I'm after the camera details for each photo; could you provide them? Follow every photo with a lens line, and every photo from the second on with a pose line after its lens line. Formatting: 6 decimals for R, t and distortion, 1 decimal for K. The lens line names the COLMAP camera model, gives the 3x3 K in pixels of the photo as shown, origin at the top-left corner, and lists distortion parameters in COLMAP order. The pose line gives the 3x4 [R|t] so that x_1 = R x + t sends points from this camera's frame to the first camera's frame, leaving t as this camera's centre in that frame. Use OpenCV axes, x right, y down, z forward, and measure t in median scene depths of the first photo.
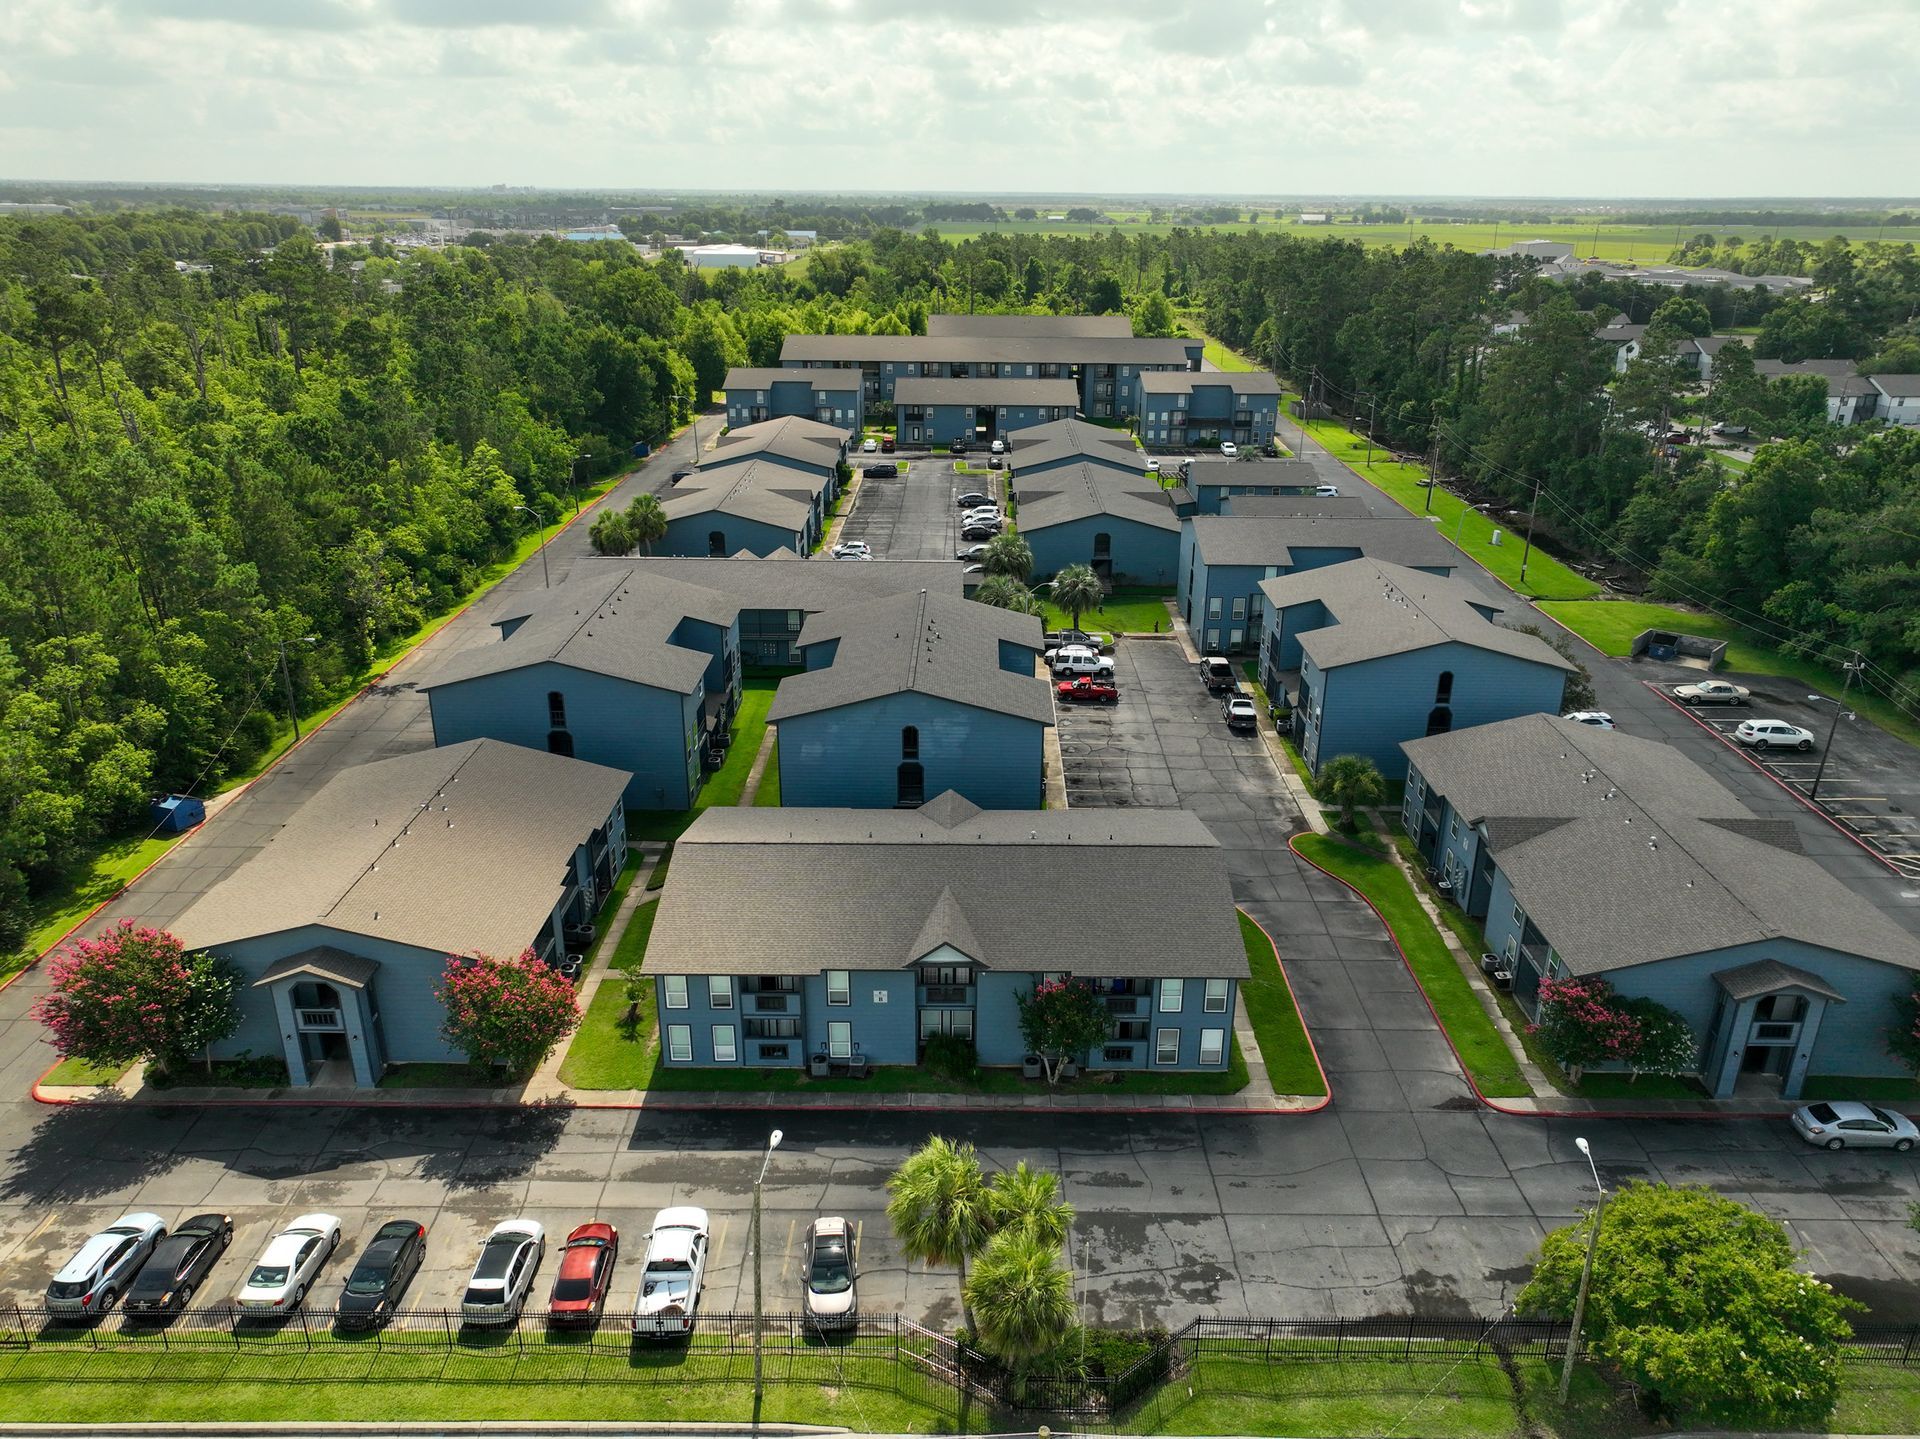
lens RADIAL K [[1348.9, 0, 960.0], [0, 1348.9, 719.5], [0, 0, 1]] dist [-0.003600, 0.022377]
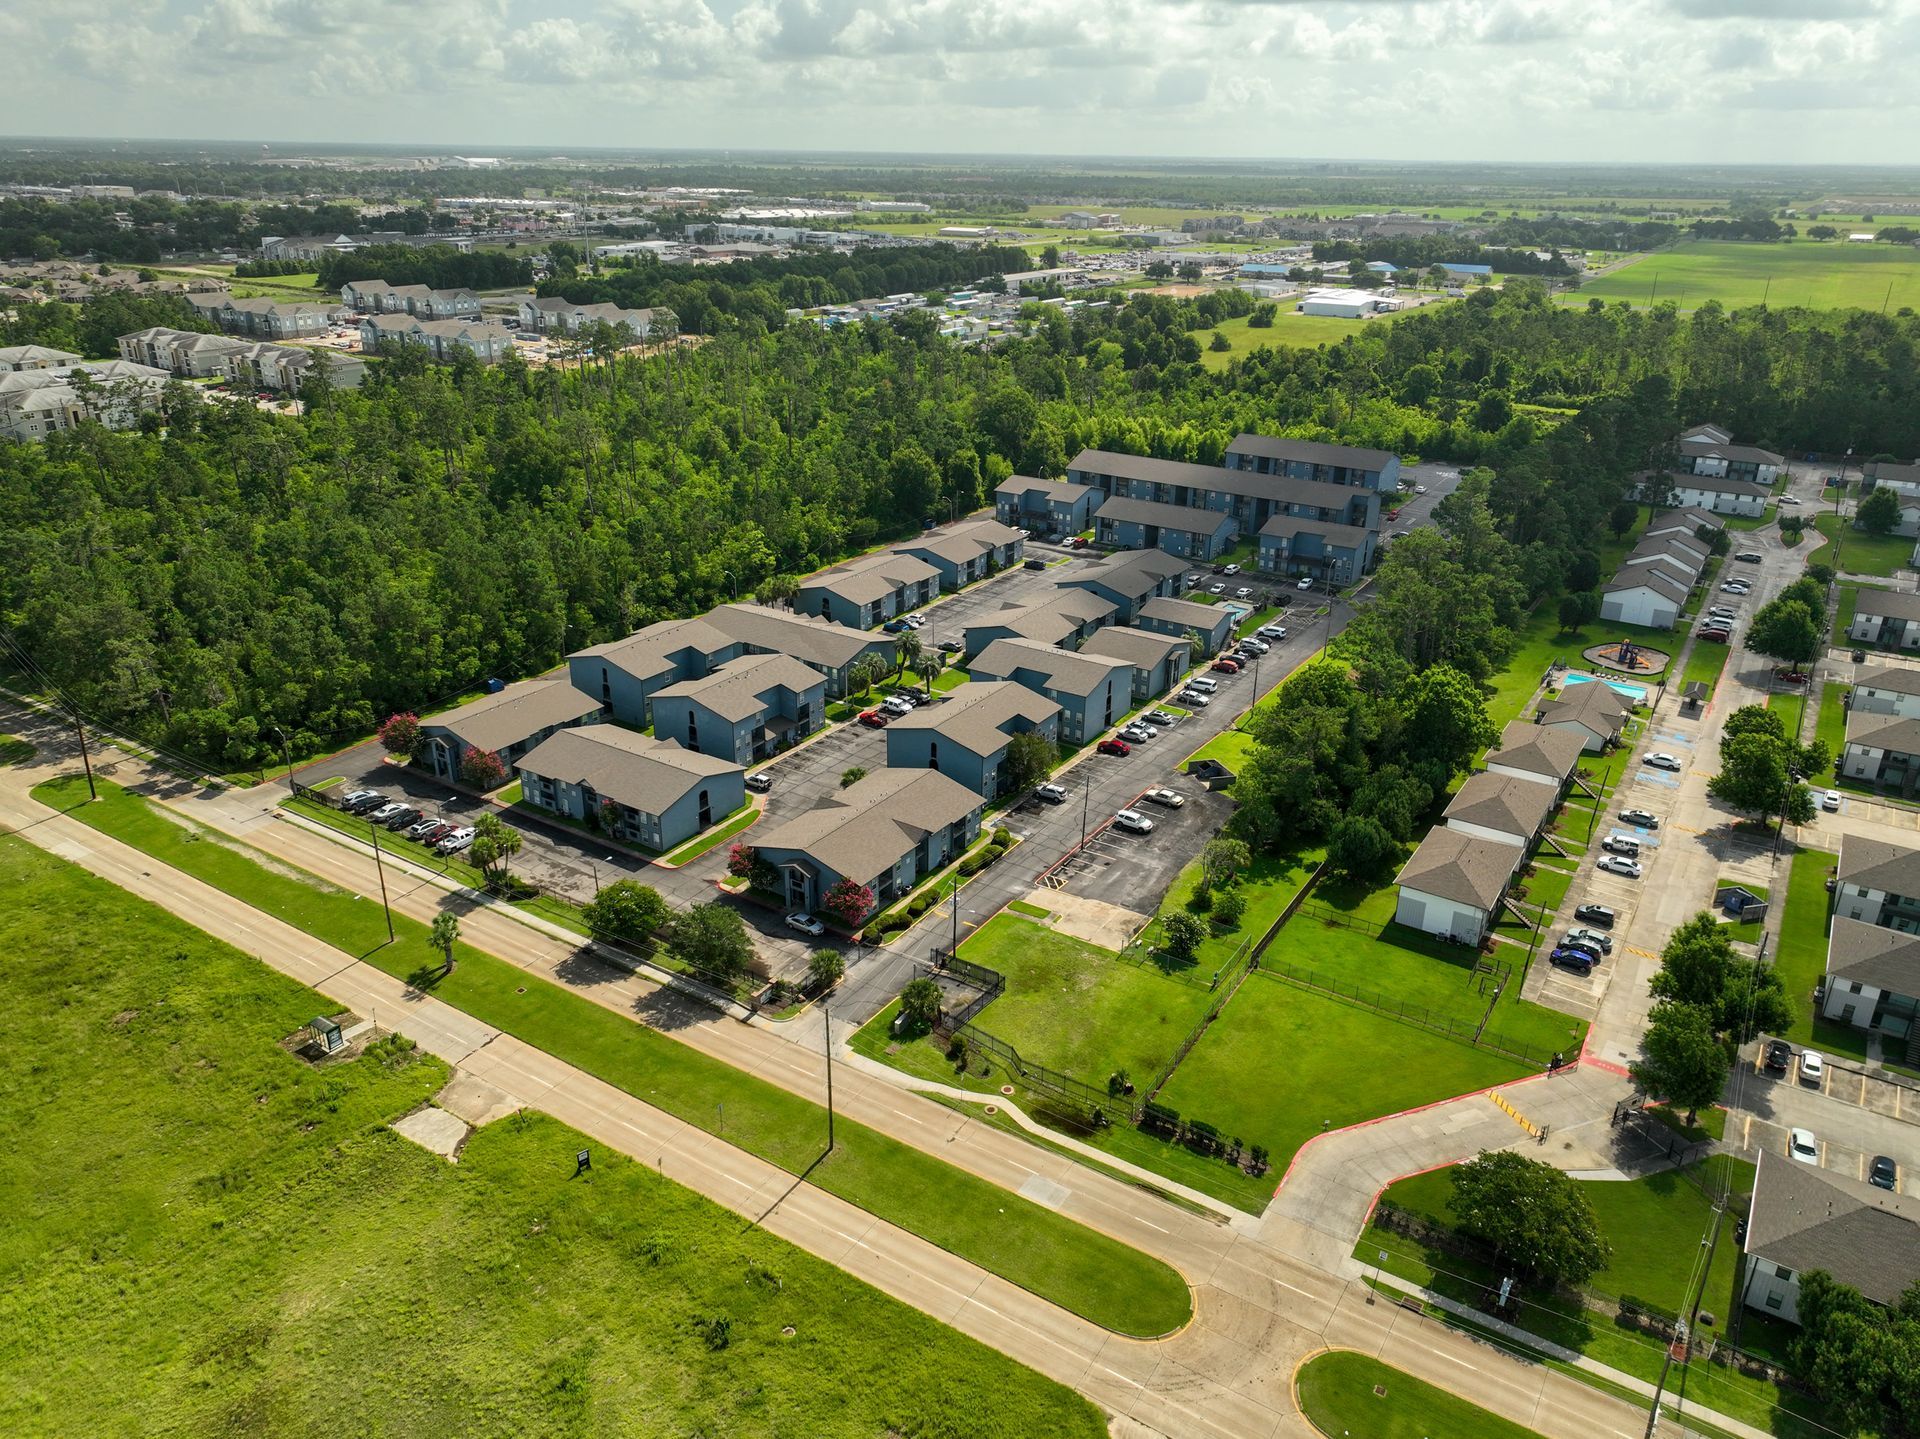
lens RADIAL K [[1348.9, 0, 960.0], [0, 1348.9, 719.5], [0, 0, 1]] dist [-0.003600, 0.022377]
pose [[0.841708, 0.213065, -0.496116, 1.428892], [-0.202724, 0.976332, 0.075362, -0.236149], [0.500431, 0.037142, 0.864979, -0.772470]]
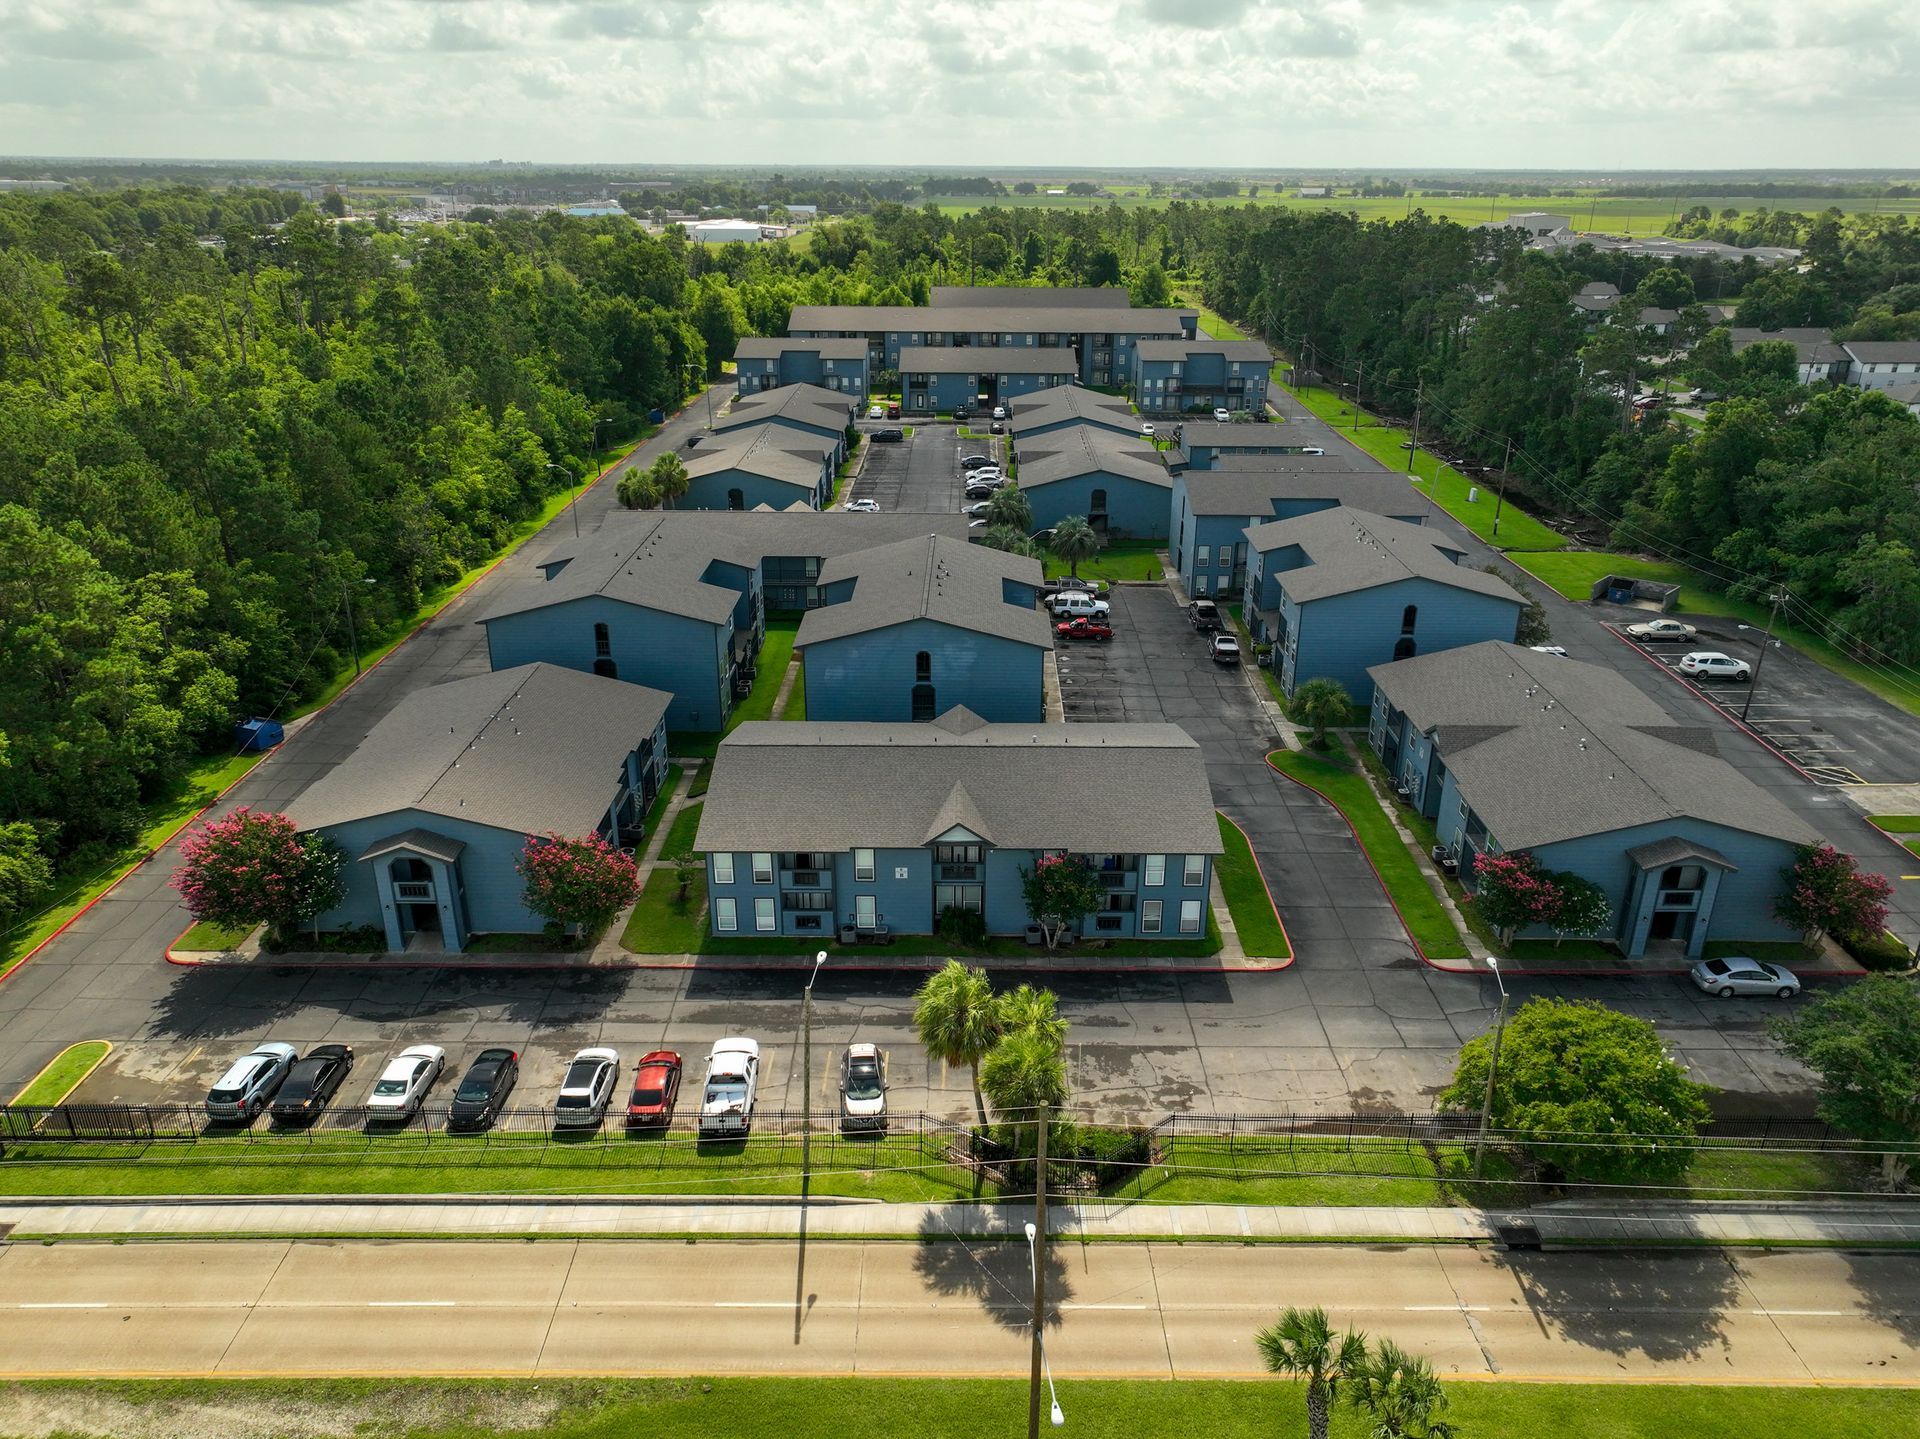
lens RADIAL K [[1348.9, 0, 960.0], [0, 1348.9, 719.5], [0, 0, 1]] dist [-0.003600, 0.022377]
pose [[0.999997, -0.002529, -0.000301, -0.005822], [0.002534, 0.999862, 0.016449, 0.039150], [0.000260, -0.016449, 0.999865, -0.099923]]
